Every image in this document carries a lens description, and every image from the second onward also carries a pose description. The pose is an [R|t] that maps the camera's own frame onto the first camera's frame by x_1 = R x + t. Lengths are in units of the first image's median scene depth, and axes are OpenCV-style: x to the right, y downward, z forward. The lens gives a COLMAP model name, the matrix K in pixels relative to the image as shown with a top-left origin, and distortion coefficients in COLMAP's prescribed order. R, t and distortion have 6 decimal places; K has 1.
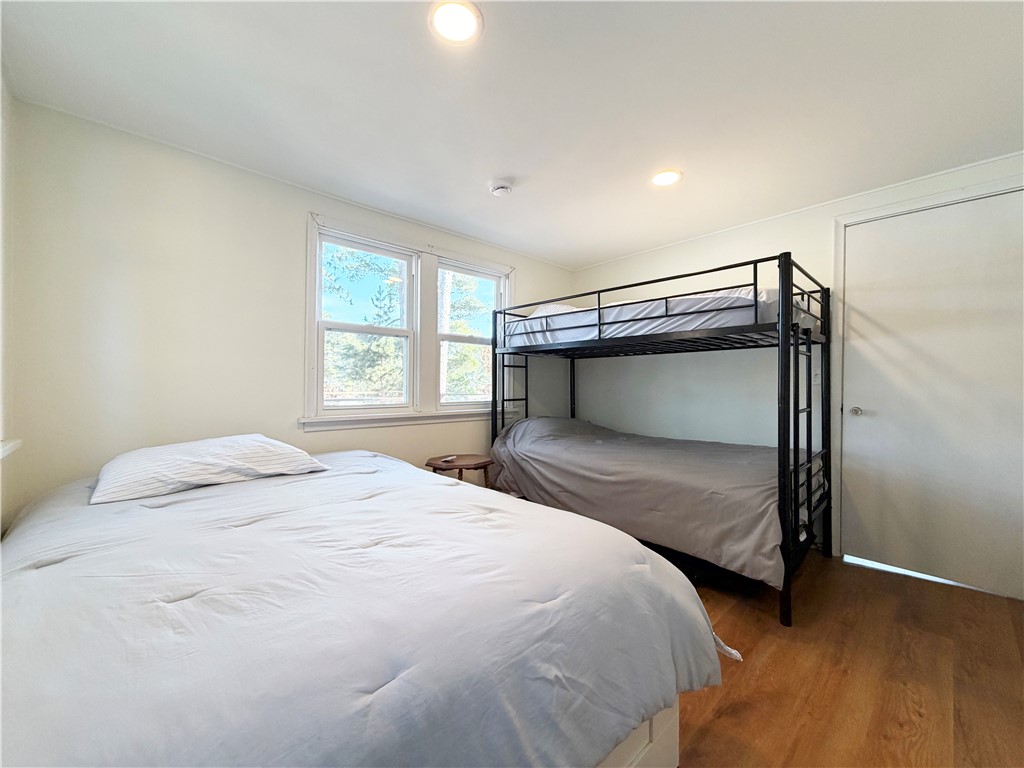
lens RADIAL K [[405.8, 0, 512.8], [0, 405.8, 384.5], [0, 0, 1]] dist [0.001477, 0.000117]
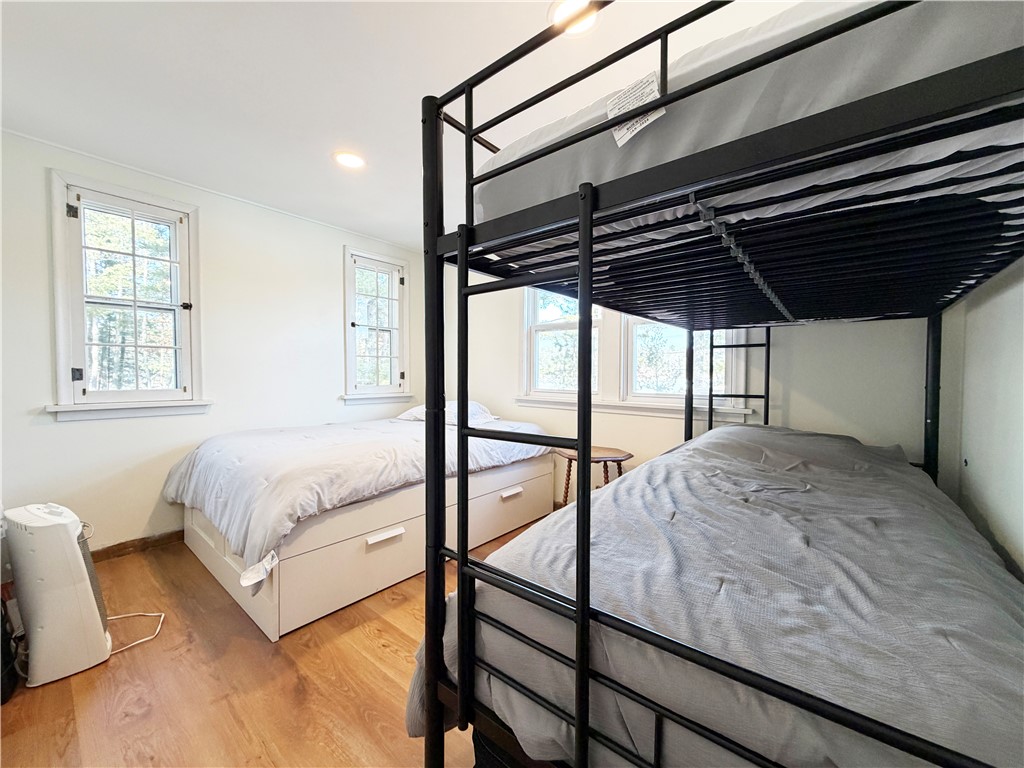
lens RADIAL K [[405.8, 0, 512.3], [0, 405.8, 384.4], [0, 0, 1]] dist [0.001477, 0.000117]
pose [[0.116266, 0.024802, -0.992908, 1.500450], [-0.000866, 0.999690, 0.024870, 0.005246], [0.993218, -0.002031, 0.116252, 1.325005]]
